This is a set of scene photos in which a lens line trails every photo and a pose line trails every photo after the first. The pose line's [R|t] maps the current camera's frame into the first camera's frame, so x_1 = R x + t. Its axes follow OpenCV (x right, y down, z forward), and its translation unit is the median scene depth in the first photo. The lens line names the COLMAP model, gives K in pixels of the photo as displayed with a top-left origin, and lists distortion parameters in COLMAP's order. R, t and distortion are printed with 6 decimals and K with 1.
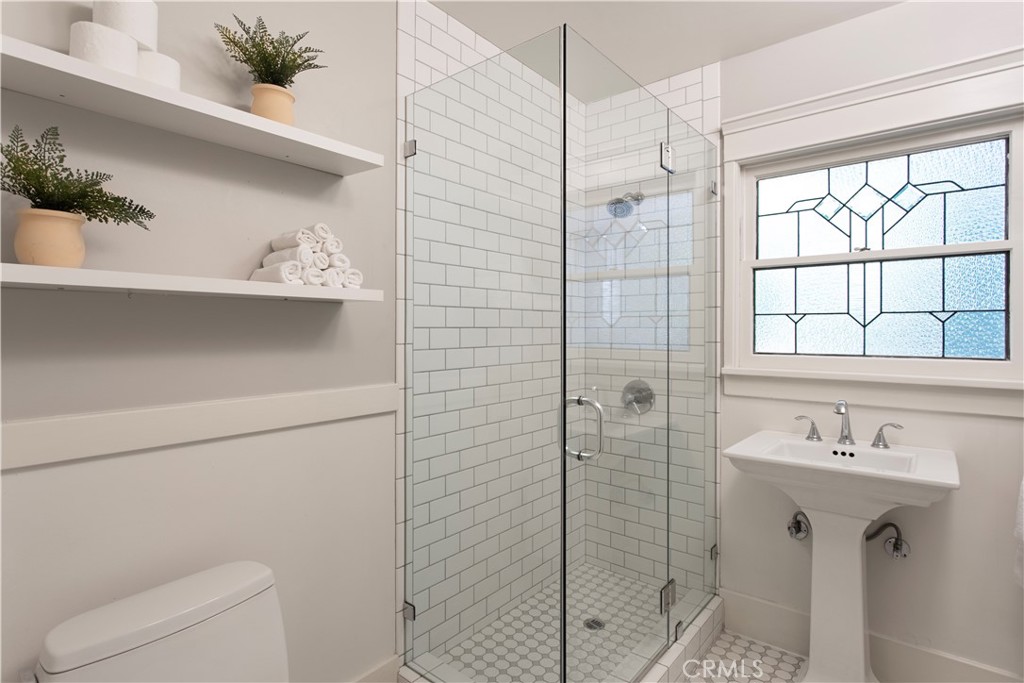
lens RADIAL K [[520.2, 0, 508.6], [0, 520.2, 336.6], [0, 0, 1]] dist [-0.017372, 0.007720]
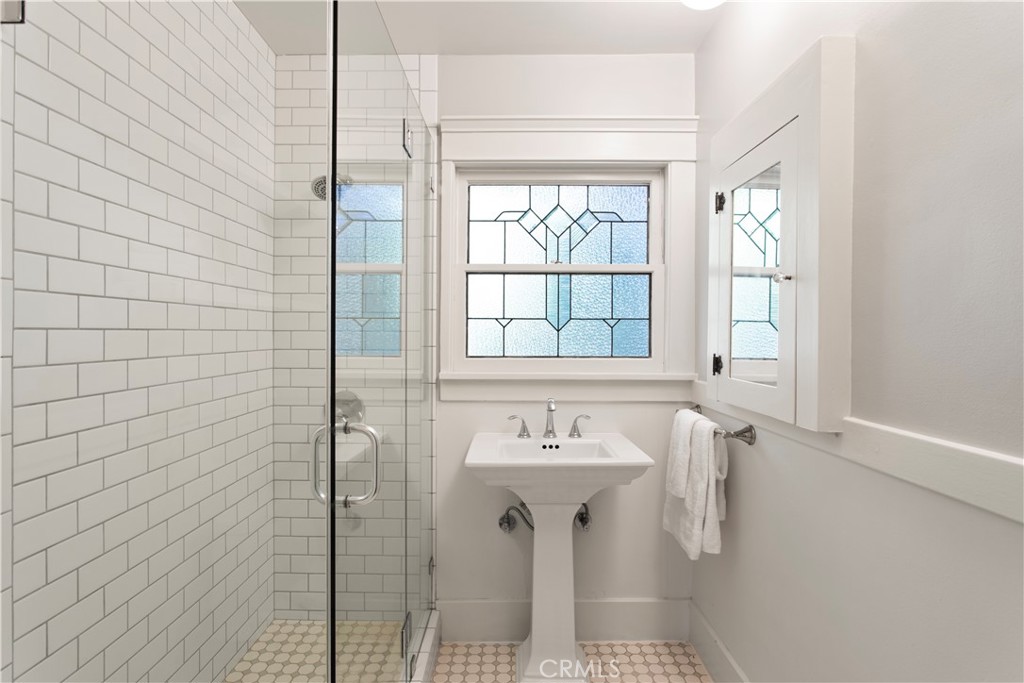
lens RADIAL K [[520.2, 0, 517.0], [0, 520.2, 338.8], [0, 0, 1]] dist [-0.017372, 0.007720]
pose [[0.769419, -0.004163, 0.638730, -0.102342], [0.006074, 0.999981, -0.000799, -0.001775], [-0.638715, 0.004495, 0.769430, 0.179496]]
